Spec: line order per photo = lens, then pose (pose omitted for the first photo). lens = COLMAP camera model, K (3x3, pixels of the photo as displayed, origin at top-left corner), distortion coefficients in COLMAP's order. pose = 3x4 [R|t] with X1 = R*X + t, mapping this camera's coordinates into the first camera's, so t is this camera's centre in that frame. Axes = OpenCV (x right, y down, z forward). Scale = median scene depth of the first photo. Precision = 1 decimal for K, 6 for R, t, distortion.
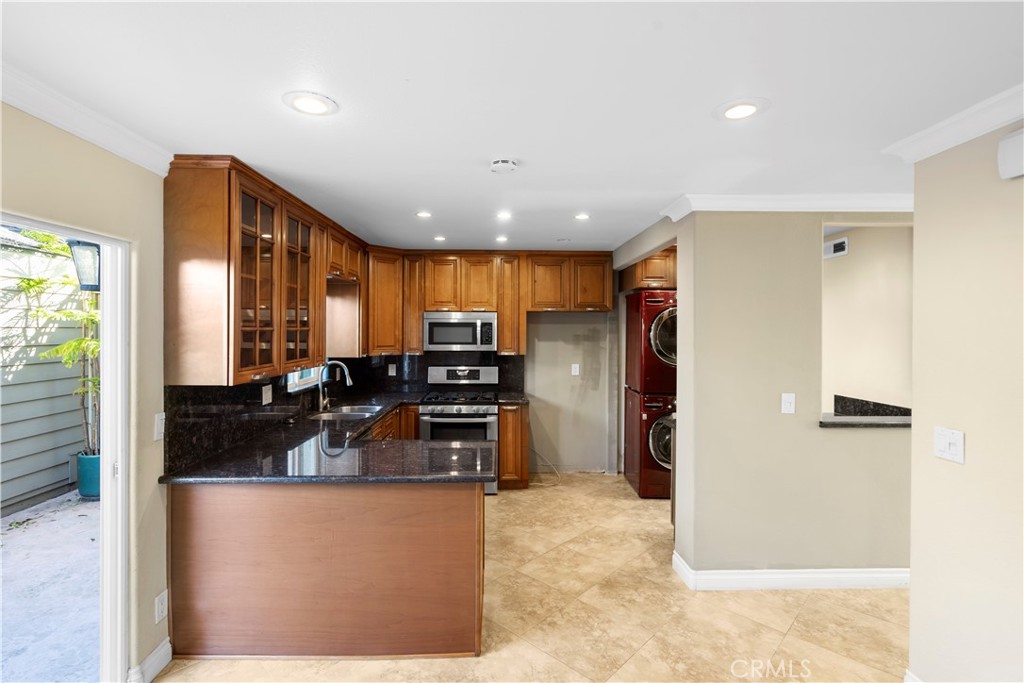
lens RADIAL K [[477.4, 0, 510.0], [0, 477.4, 331.0], [0, 0, 1]] dist [-0.007655, 0.004143]
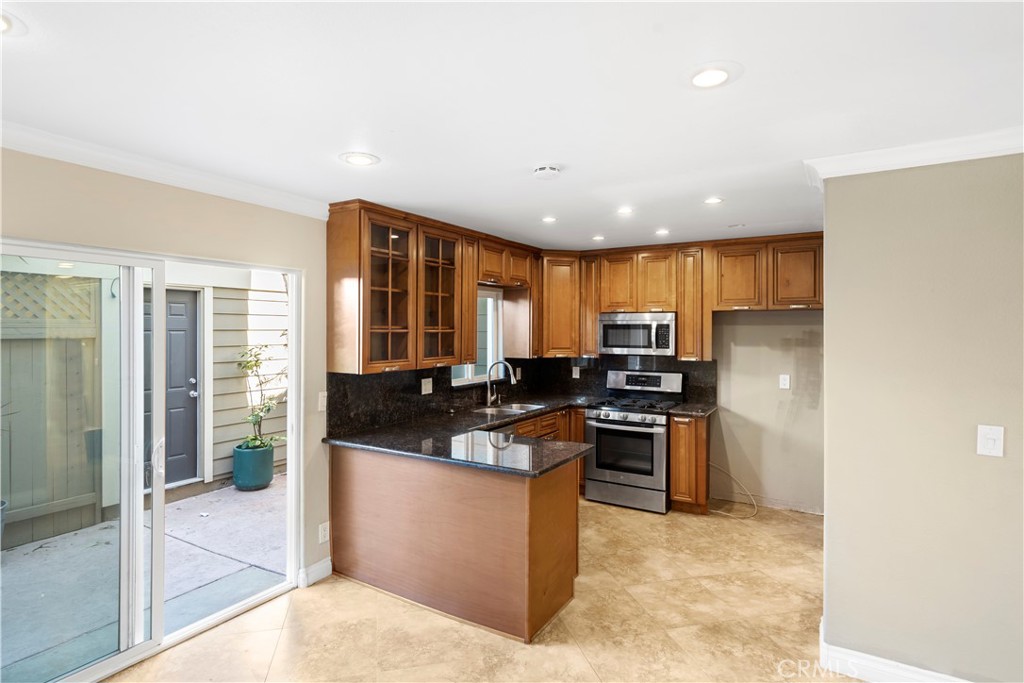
lens RADIAL K [[526.9, 0, 511.9], [0, 526.9, 331.3], [0, 0, 1]] dist [-0.001340, 0.000682]
pose [[0.842806, -0.000418, -0.538217, 0.355063], [-0.002361, 0.999987, -0.004473, 0.001594], [0.538212, 0.005041, 0.842795, 0.002993]]
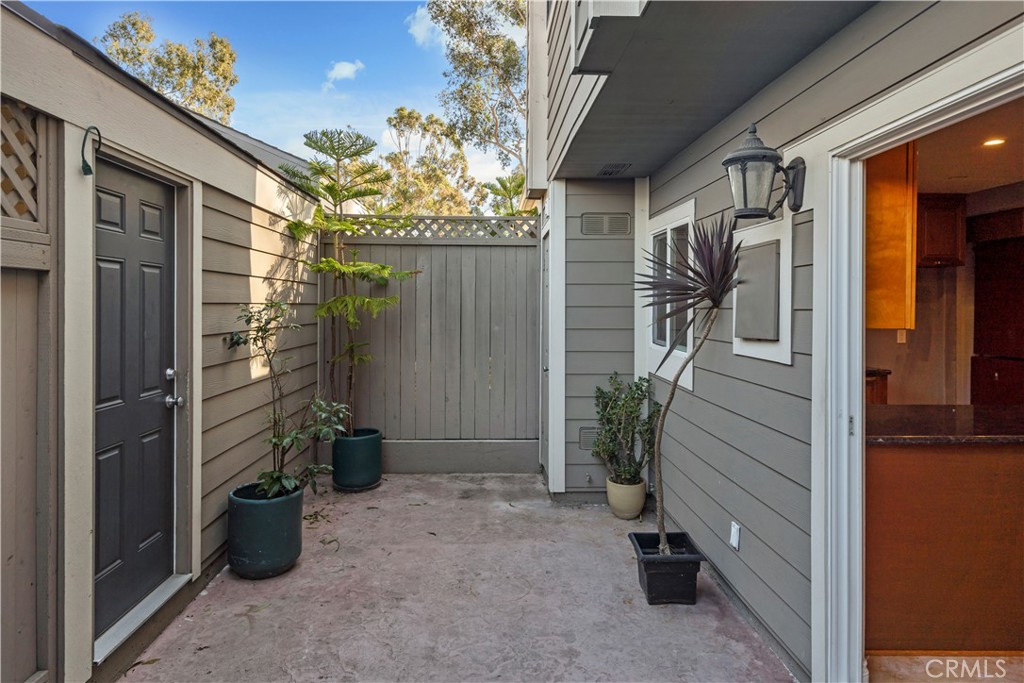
lens RADIAL K [[578.0, 0, 500.8], [0, 578.0, 306.1], [0, 0, 1]] dist [-0.001404, 0.000899]
pose [[0.999965, 0.001634, 0.008257, -0.897784], [-0.001577, 0.999975, -0.006841, 0.056279], [-0.008268, 0.006827, 0.999943, -0.013344]]
